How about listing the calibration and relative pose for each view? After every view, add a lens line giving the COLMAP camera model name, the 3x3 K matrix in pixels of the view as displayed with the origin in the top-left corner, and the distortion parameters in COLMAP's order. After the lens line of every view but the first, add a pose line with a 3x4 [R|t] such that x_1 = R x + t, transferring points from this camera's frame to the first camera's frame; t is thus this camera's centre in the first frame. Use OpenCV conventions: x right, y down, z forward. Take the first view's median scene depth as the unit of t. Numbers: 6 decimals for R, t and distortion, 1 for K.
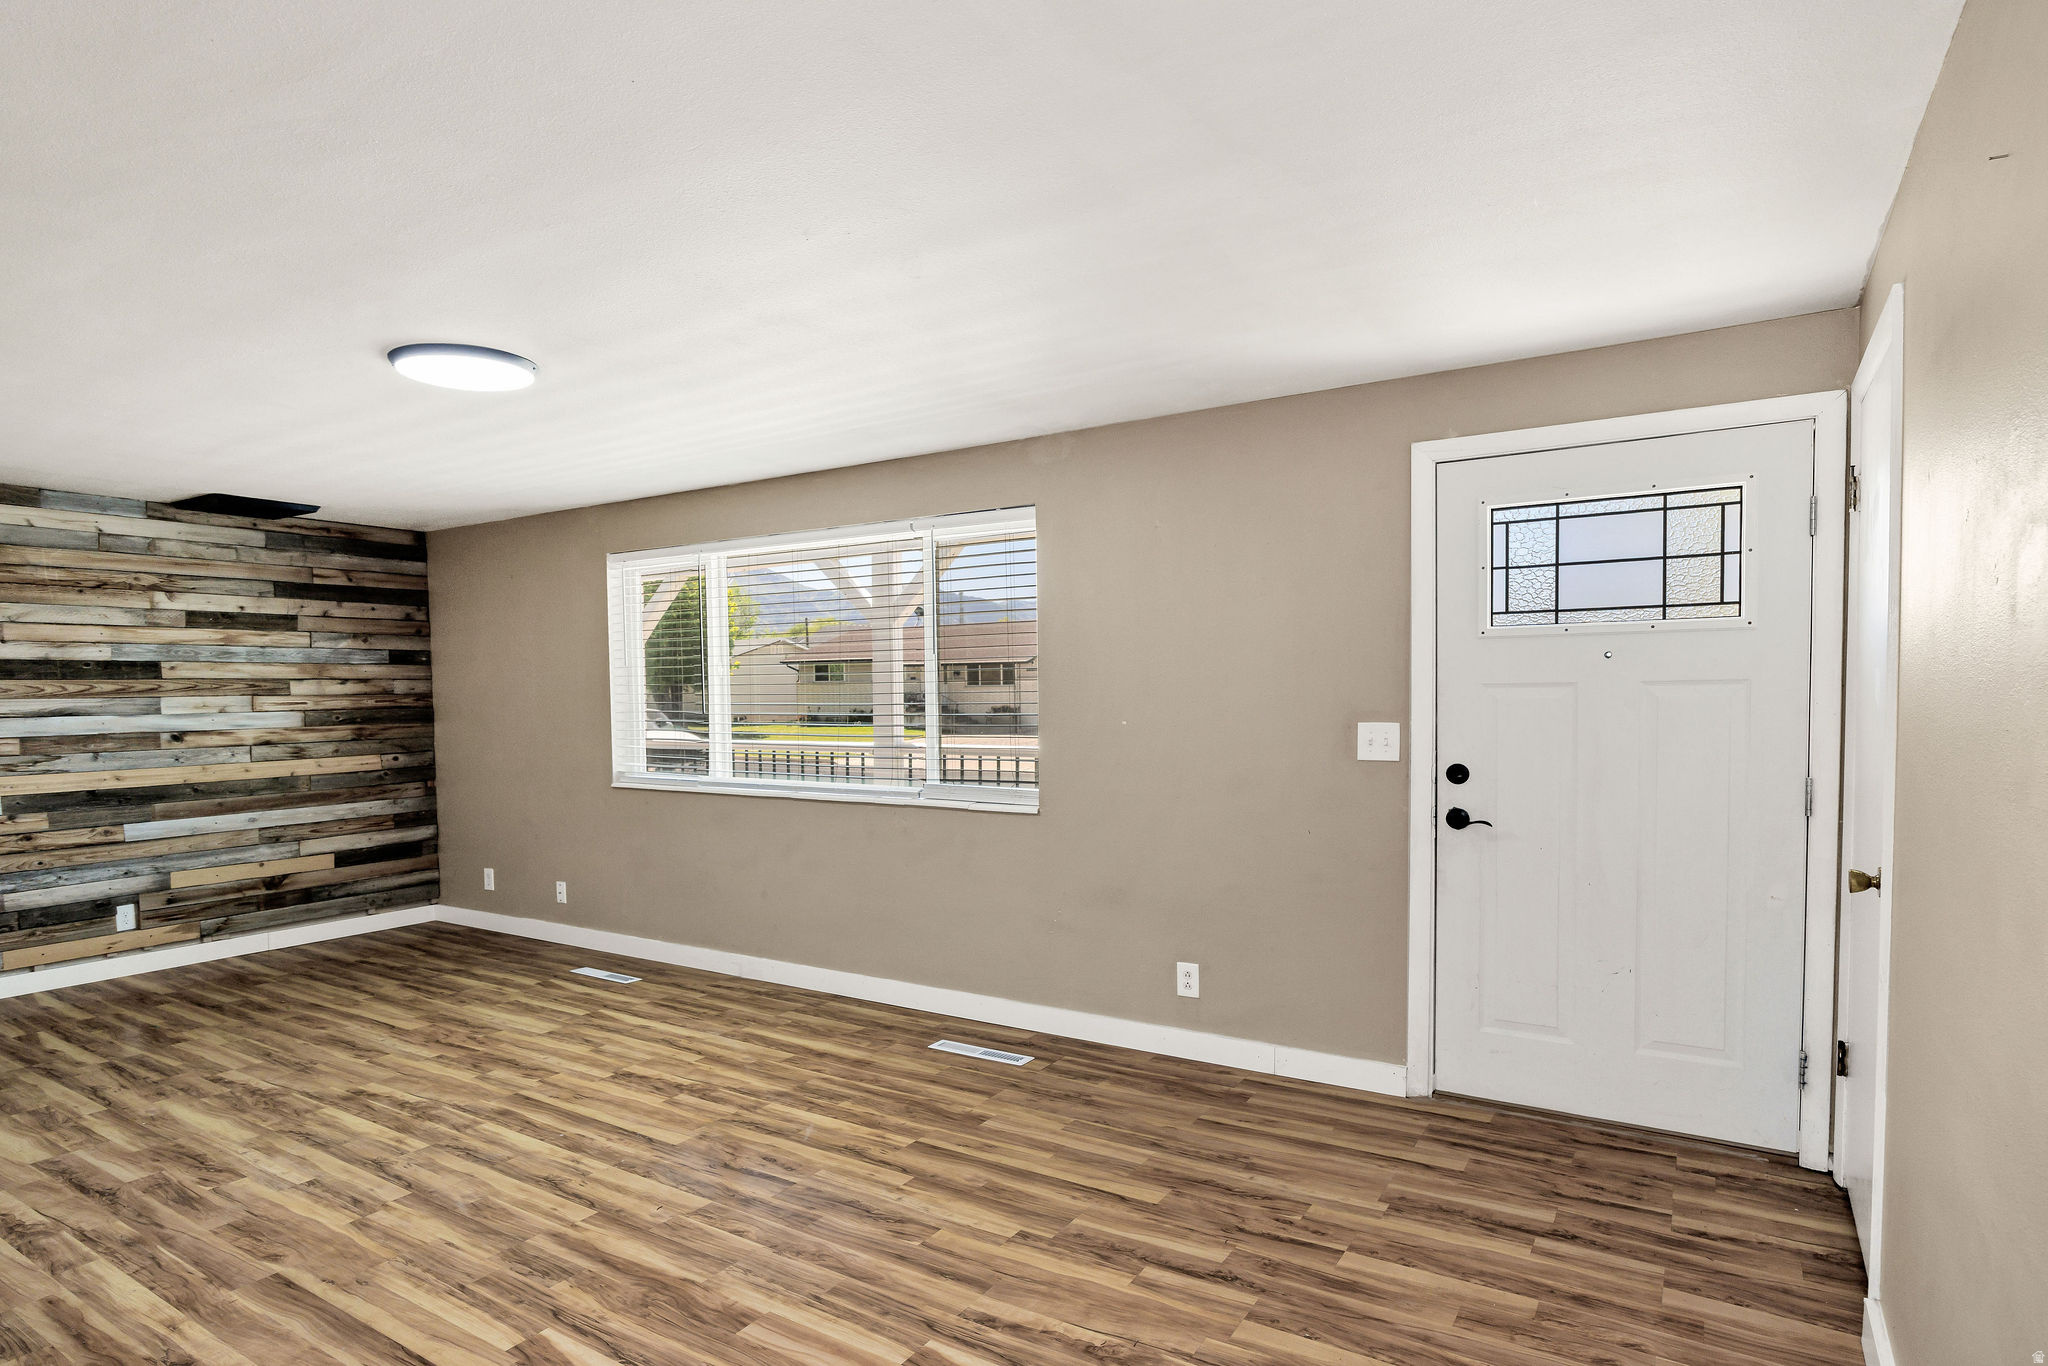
lens RADIAL K [[1087.8, 0, 1024.0], [0, 1087.8, 683.0], [0, 0, 1]] dist [-0.003335, -0.001363]
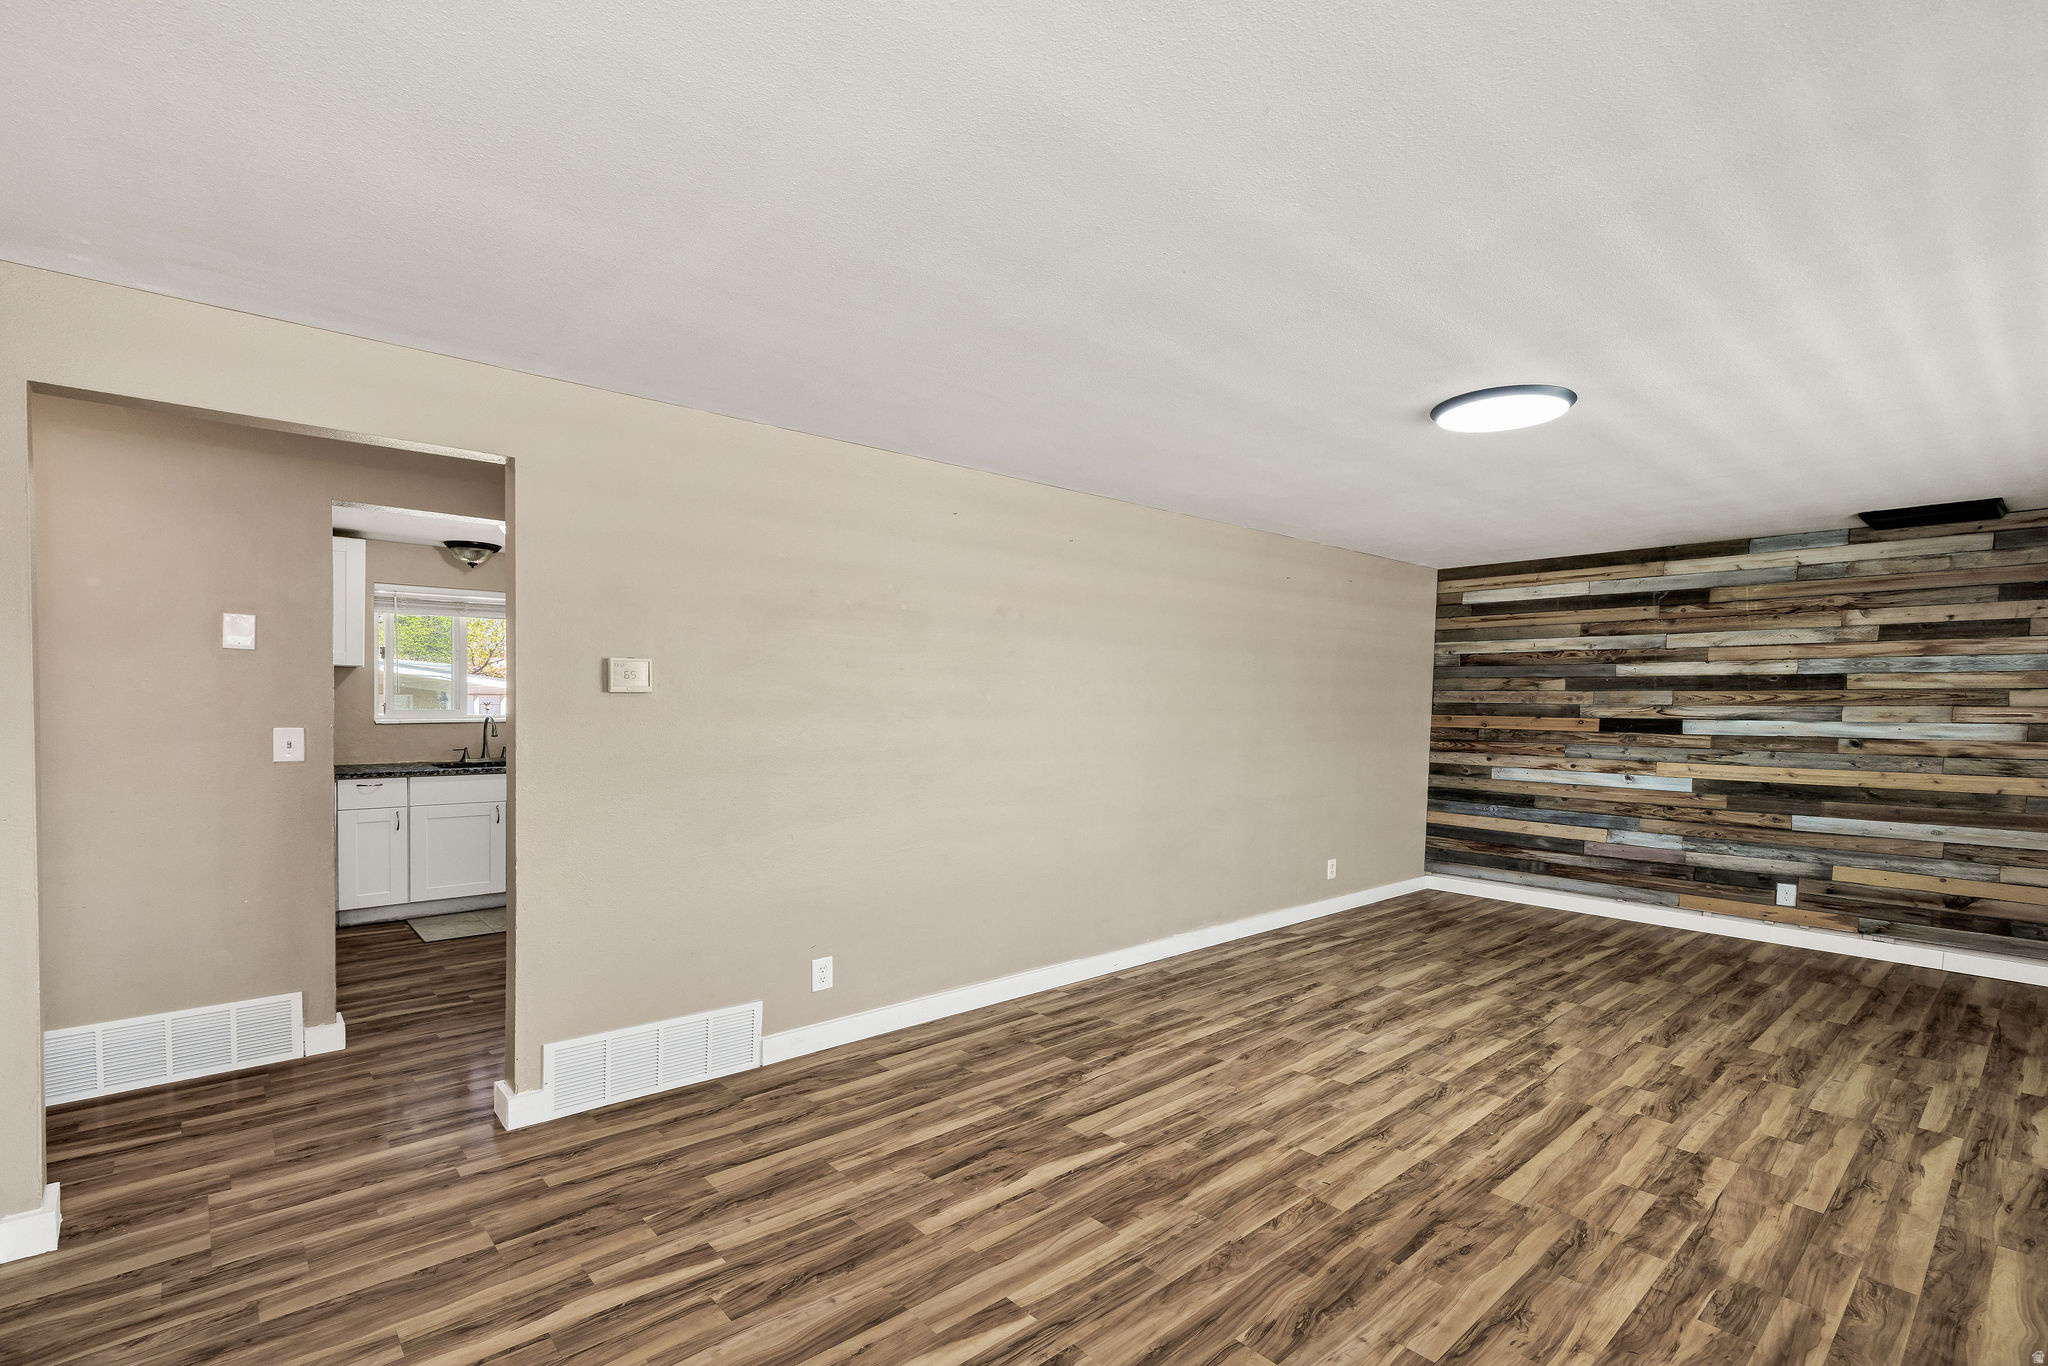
lens RADIAL K [[857.0, 0, 1024.0], [0, 857.0, 683.0], [0, 0, 1]] dist [0.000092, -0.000085]
pose [[-0.225771, -0.012957, -0.974094, 0.260757], [0.000387, 0.999910, -0.013390, 0.001057], [0.974180, -0.003400, -0.225746, 0.420571]]
